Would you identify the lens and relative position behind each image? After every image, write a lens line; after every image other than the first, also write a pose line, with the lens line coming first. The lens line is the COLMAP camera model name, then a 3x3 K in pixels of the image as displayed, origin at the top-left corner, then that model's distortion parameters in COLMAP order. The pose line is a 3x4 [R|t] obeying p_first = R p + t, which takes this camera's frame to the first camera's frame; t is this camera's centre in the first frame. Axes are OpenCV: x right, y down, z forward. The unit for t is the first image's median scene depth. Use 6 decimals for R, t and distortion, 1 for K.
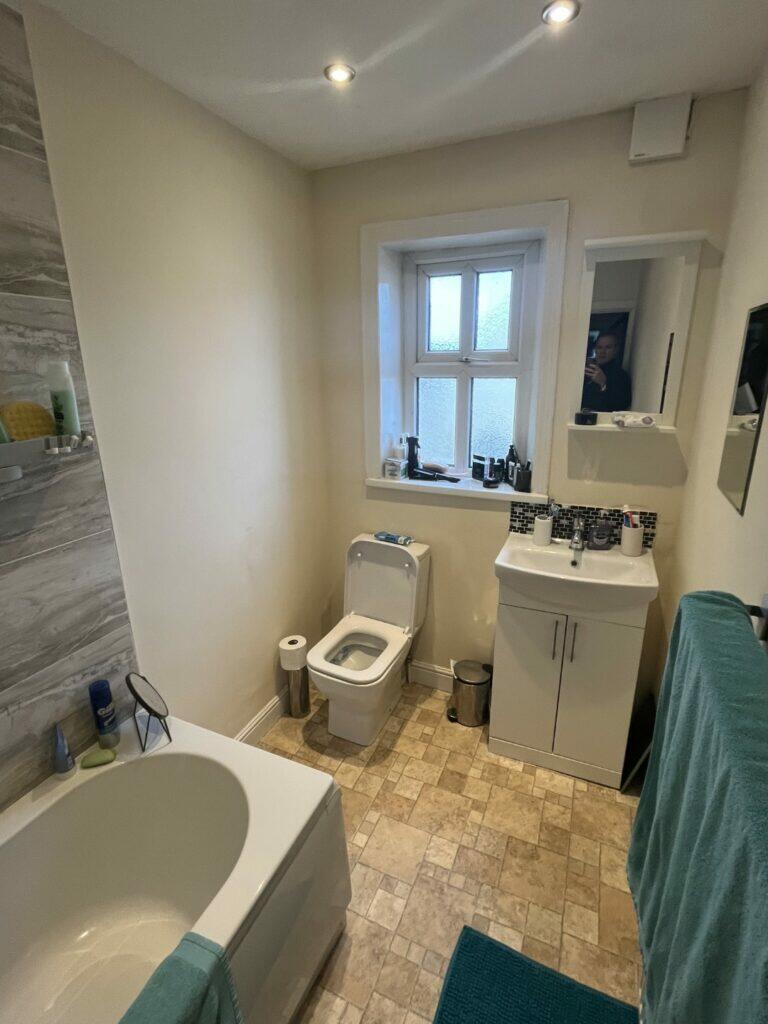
lens RADIAL K [[490.3, 0, 383.7], [0, 490.3, 507.6], [0, 0, 1]] dist [-0.002036, 0.000183]
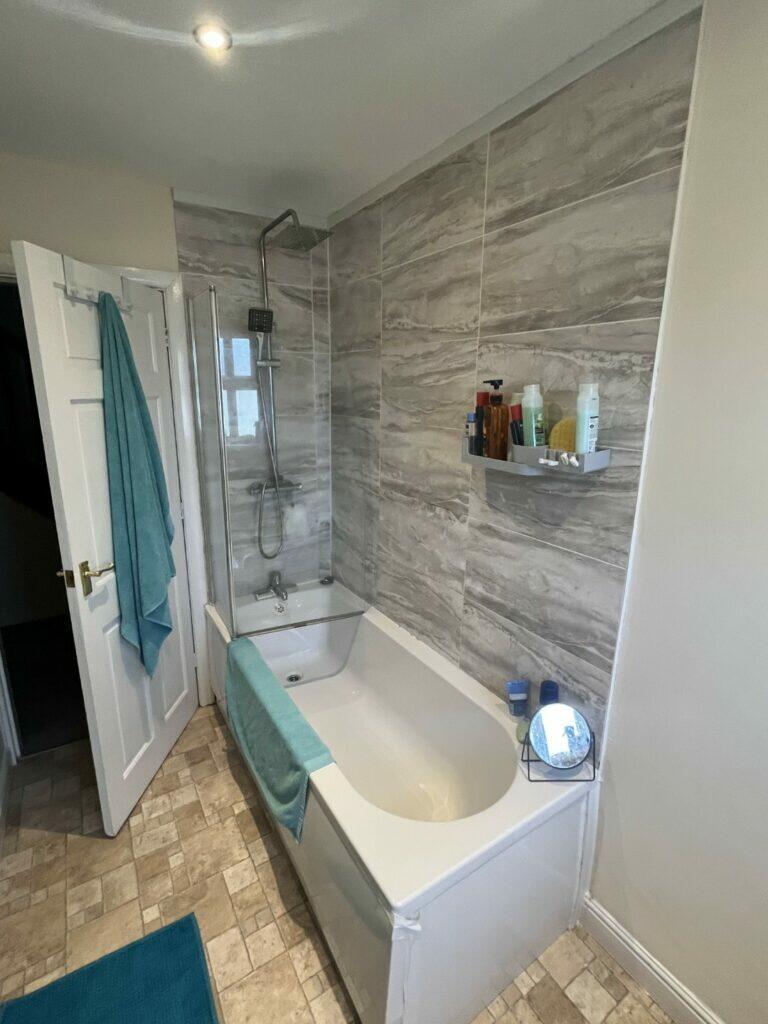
lens RADIAL K [[490.3, 0, 384.1], [0, 490.3, 510.3], [0, 0, 1]] dist [-0.002036, 0.000183]
pose [[-0.558264, 0.205509, -0.803808, 0.440321], [-0.238723, 0.888076, 0.392853, -0.340389], [0.794577, 0.411203, -0.446721, 1.147273]]
